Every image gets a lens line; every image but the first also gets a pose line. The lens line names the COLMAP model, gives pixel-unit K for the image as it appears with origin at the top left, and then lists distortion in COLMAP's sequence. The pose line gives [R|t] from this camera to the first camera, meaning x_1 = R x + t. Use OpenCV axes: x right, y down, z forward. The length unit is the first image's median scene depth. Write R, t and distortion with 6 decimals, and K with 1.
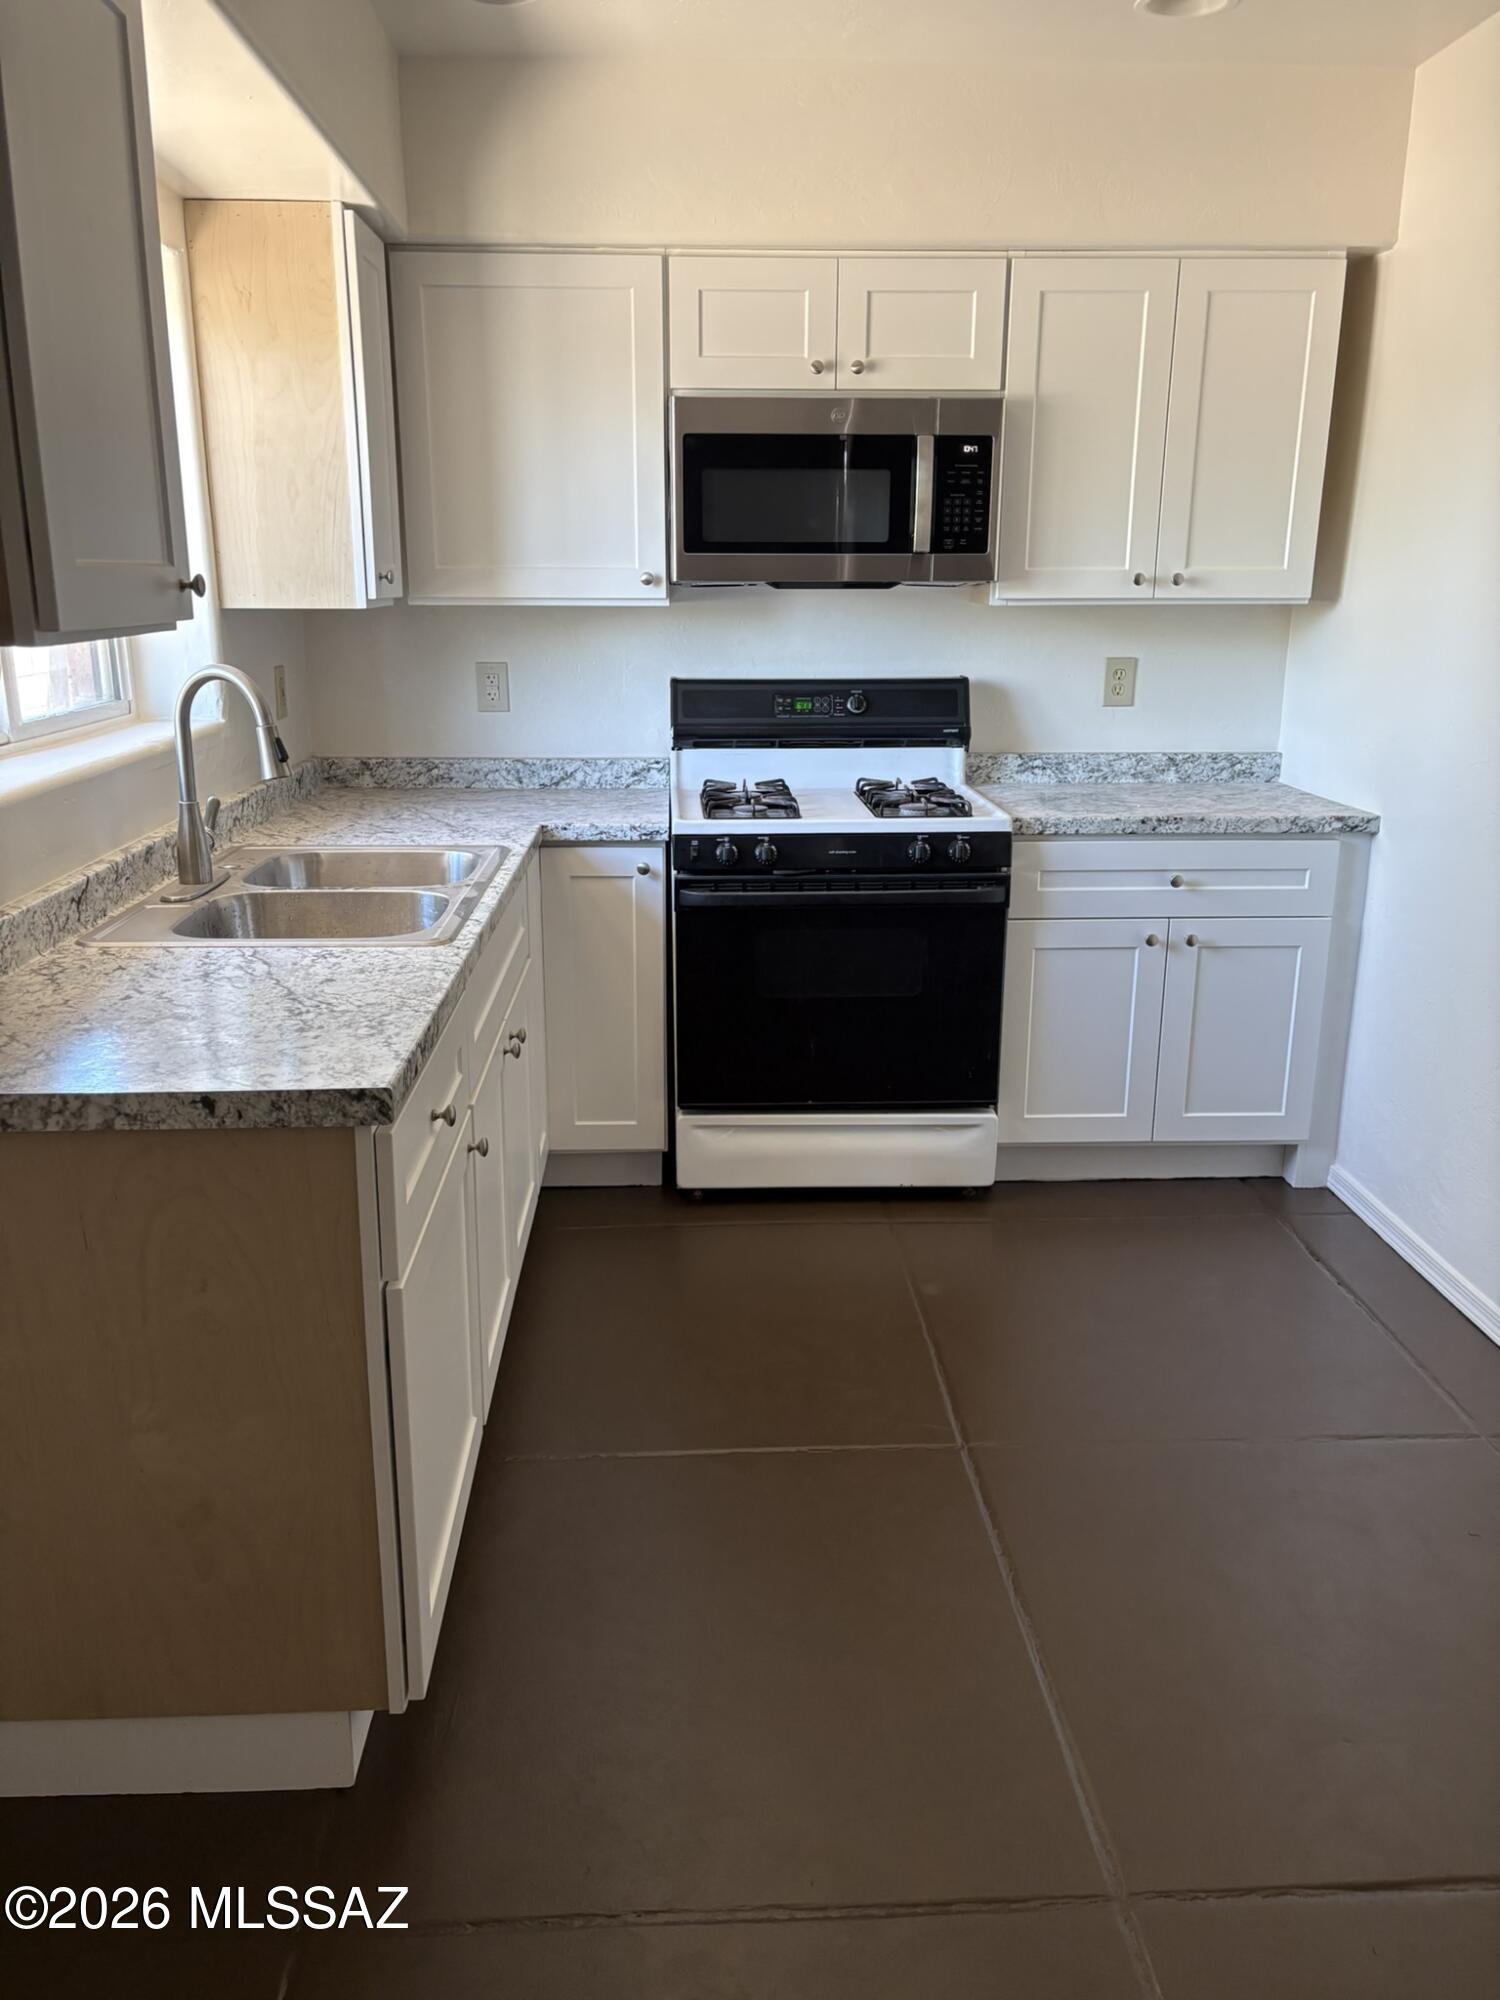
lens RADIAL K [[1509.5, 0, 742.0], [0, 1509.5, 992.8], [0, 0, 1]] dist [0.045804, -0.037970]
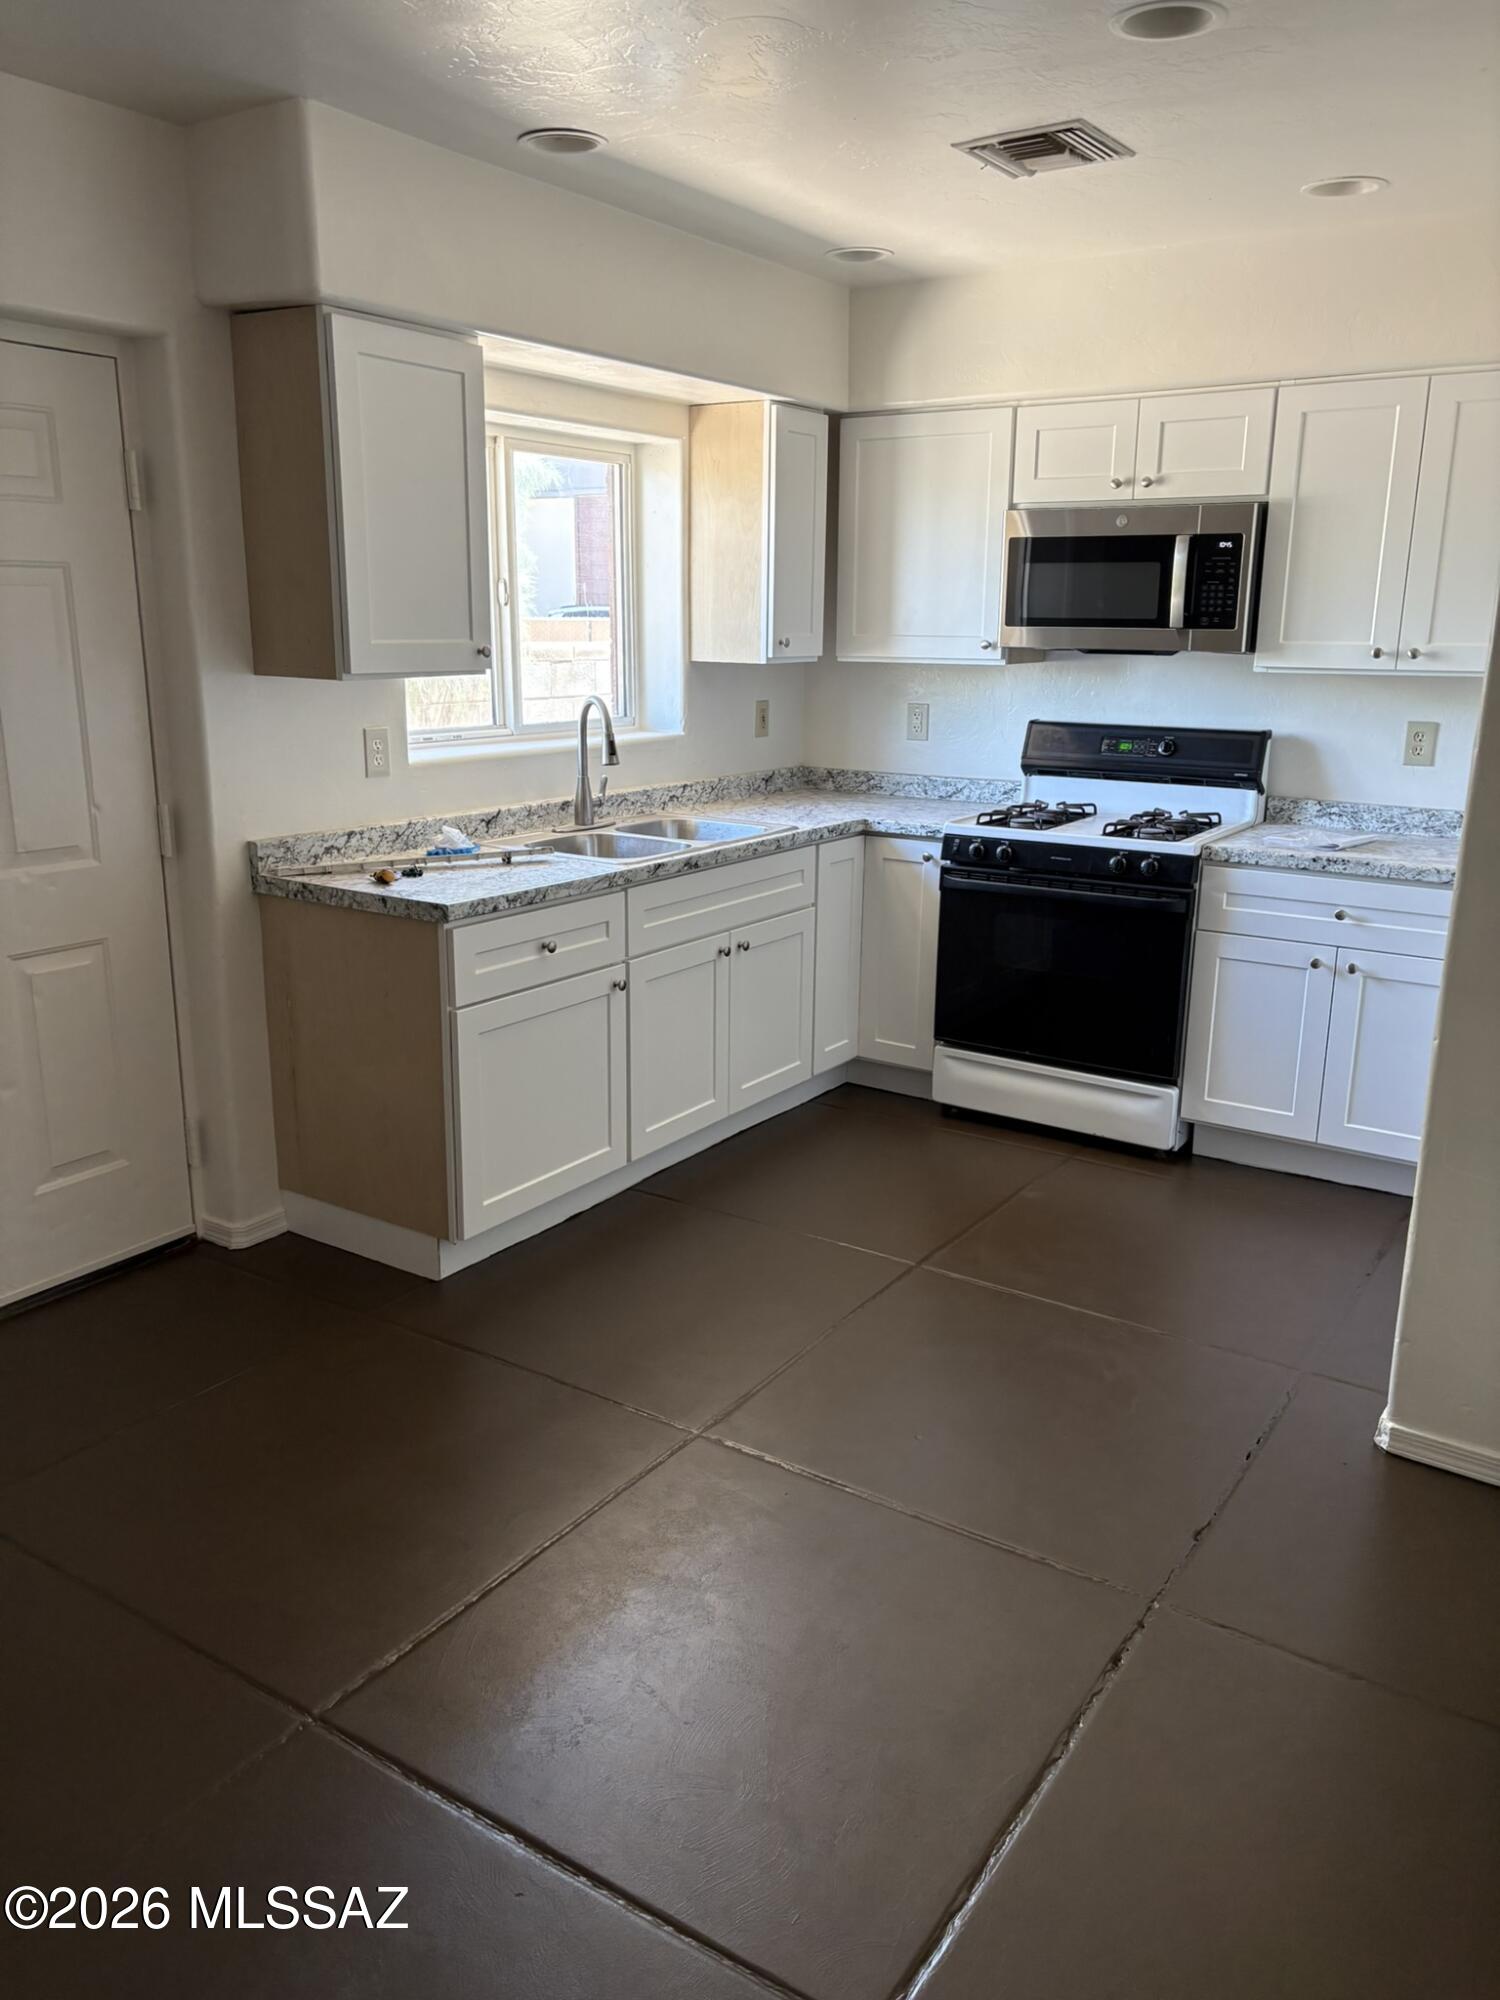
lens RADIAL K [[1509.5, 0, 754.0], [0, 1509.5, 1007.2], [0, 0, 1]] dist [0.045804, -0.037970]
pose [[0.810252, 0.154752, -0.565282, 0.584817], [-0.163703, 0.985880, 0.035250, 0.027776], [0.562755, 0.063977, 0.824144, -0.195900]]
